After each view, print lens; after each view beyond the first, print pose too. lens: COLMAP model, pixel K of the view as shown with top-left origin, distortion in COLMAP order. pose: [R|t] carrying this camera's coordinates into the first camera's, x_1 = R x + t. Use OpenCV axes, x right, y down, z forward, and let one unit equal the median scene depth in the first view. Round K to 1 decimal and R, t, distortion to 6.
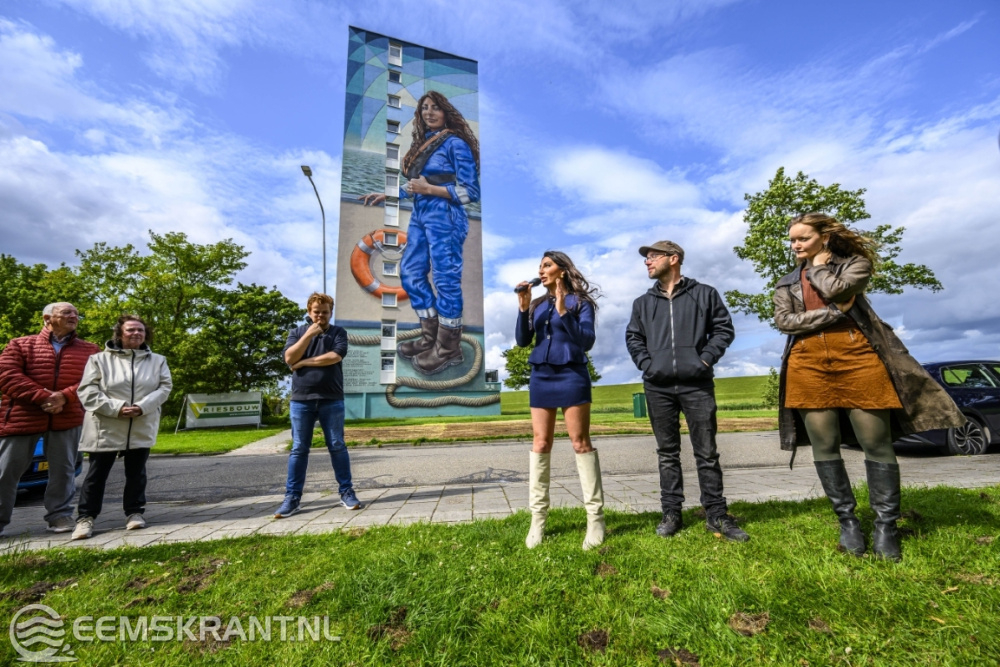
lens RADIAL K [[395.2, 0, 500.0], [0, 395.2, 329.5], [0, 0, 1]] dist [0.000124, -0.000001]
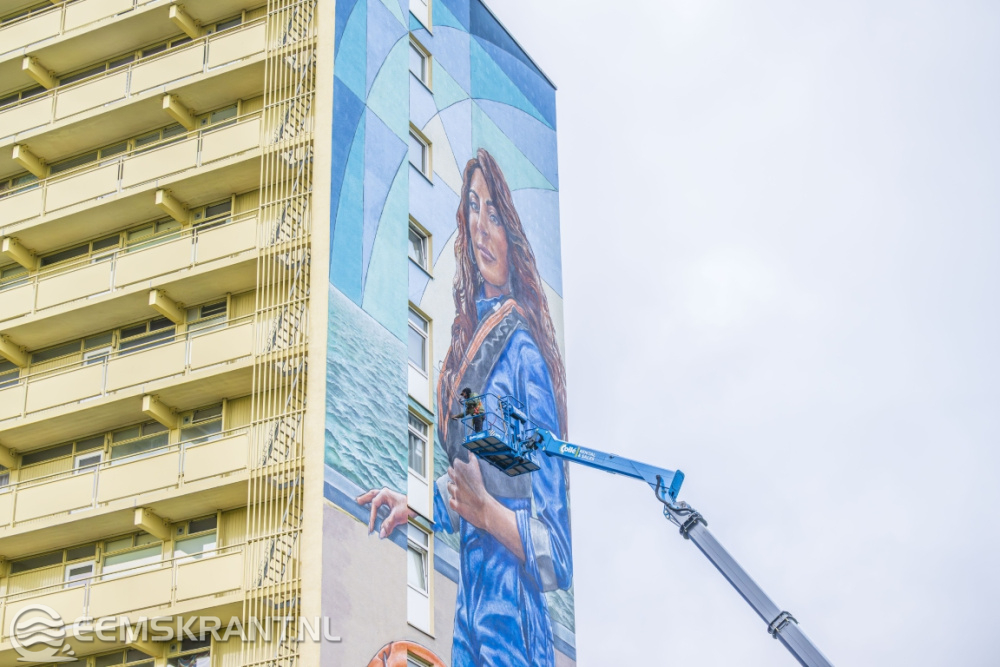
lens RADIAL K [[2005.2, 0, 500.0], [0, 2005.2, 333.5], [0, 0, 1]] dist [0.039145, 0.047902]
pose [[0.734459, 0.333837, 0.590866, -1.039746], [-0.140095, 0.926474, -0.349314, 0.002675], [-0.664036, 0.173779, 0.727226, -0.002373]]
